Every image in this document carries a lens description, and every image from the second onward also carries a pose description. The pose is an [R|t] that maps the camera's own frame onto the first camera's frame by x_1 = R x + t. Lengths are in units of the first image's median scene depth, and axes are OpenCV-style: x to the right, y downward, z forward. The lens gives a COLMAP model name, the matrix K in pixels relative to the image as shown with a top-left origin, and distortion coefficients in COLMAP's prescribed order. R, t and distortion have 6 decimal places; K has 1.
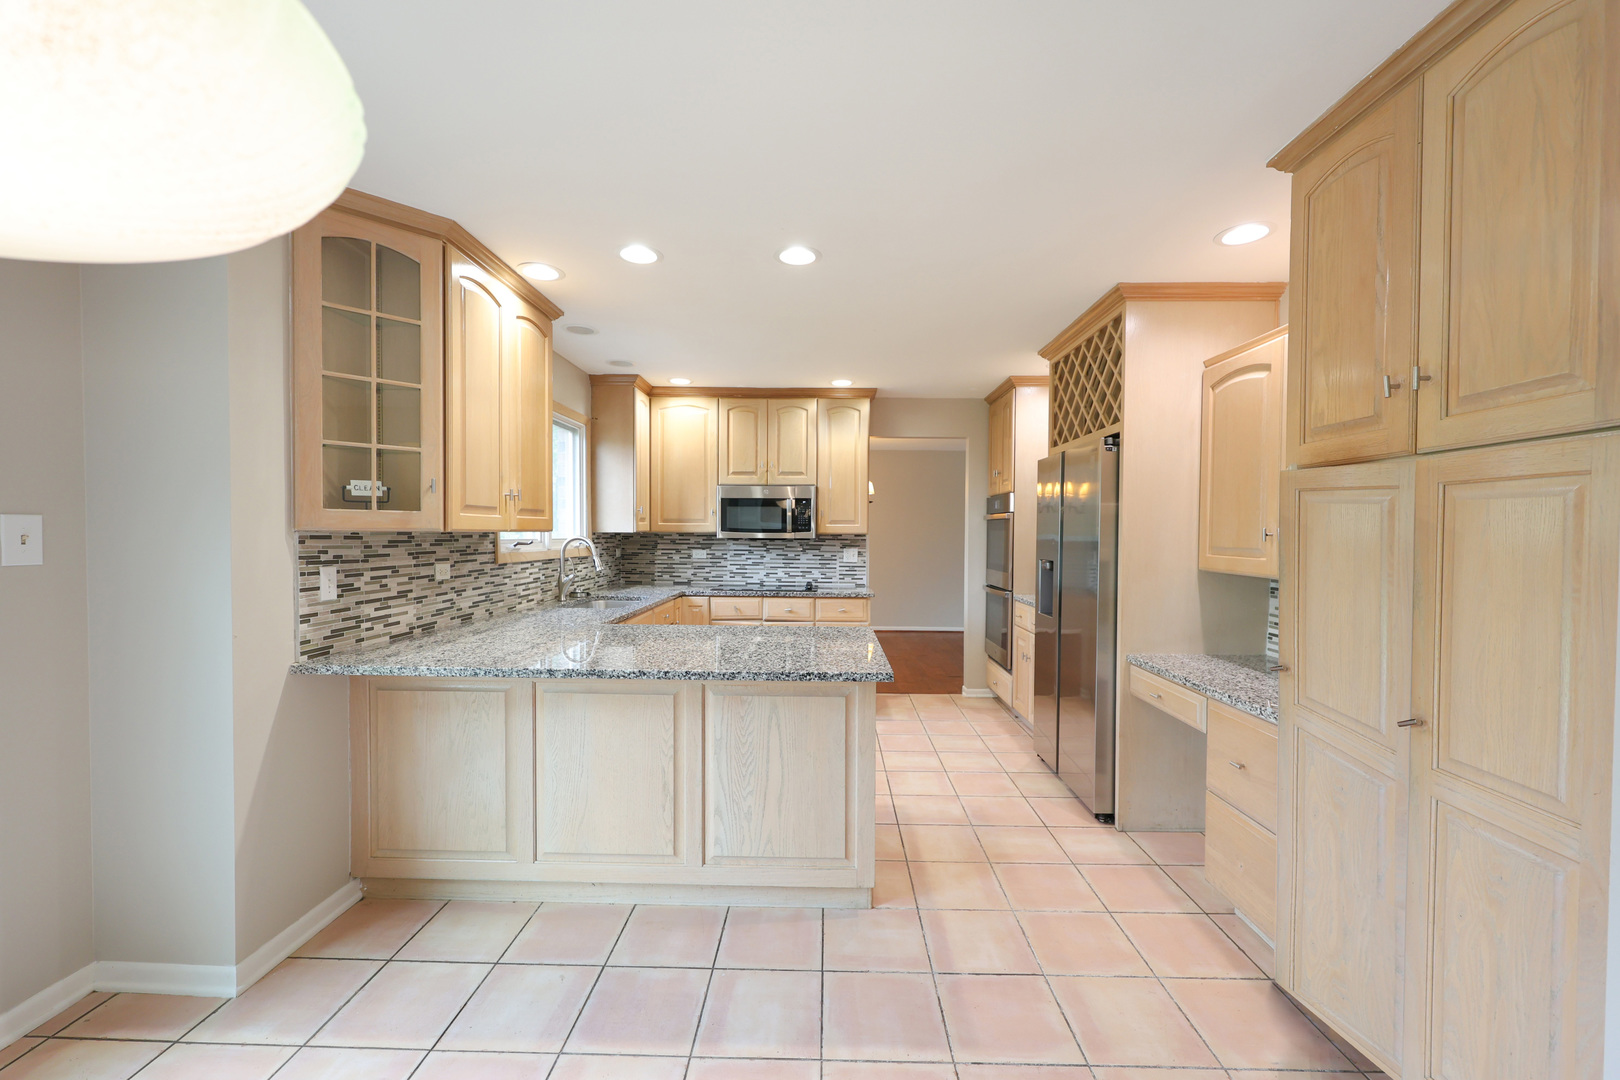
lens RADIAL K [[649.6, 0, 812.5], [0, 649.6, 537.6], [0, 0, 1]] dist [-0.001237, -0.000183]
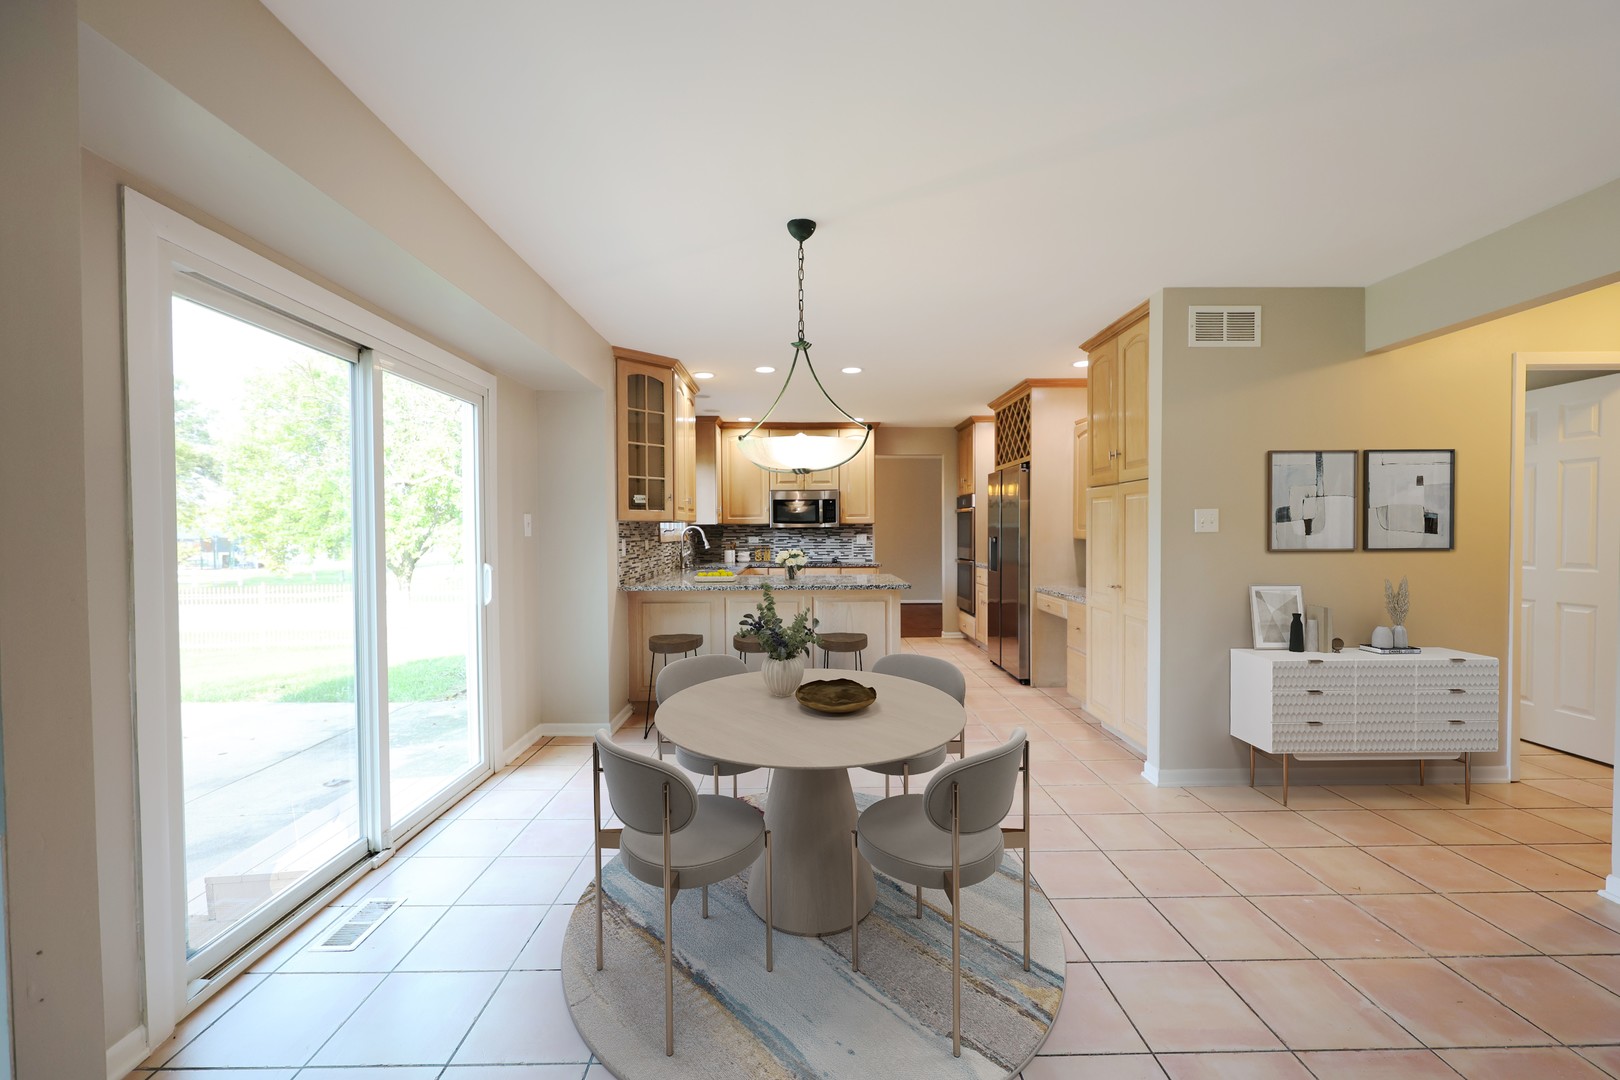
lens RADIAL K [[649.6, 0, 807.0], [0, 649.6, 539.8], [0, 0, 1]] dist [-0.001237, -0.000183]
pose [[0.999490, -0.014465, 0.028486, -0.110469], [0.014243, 0.999867, 0.007971, 0.017460], [-0.028597, -0.007562, 0.999562, -0.447675]]
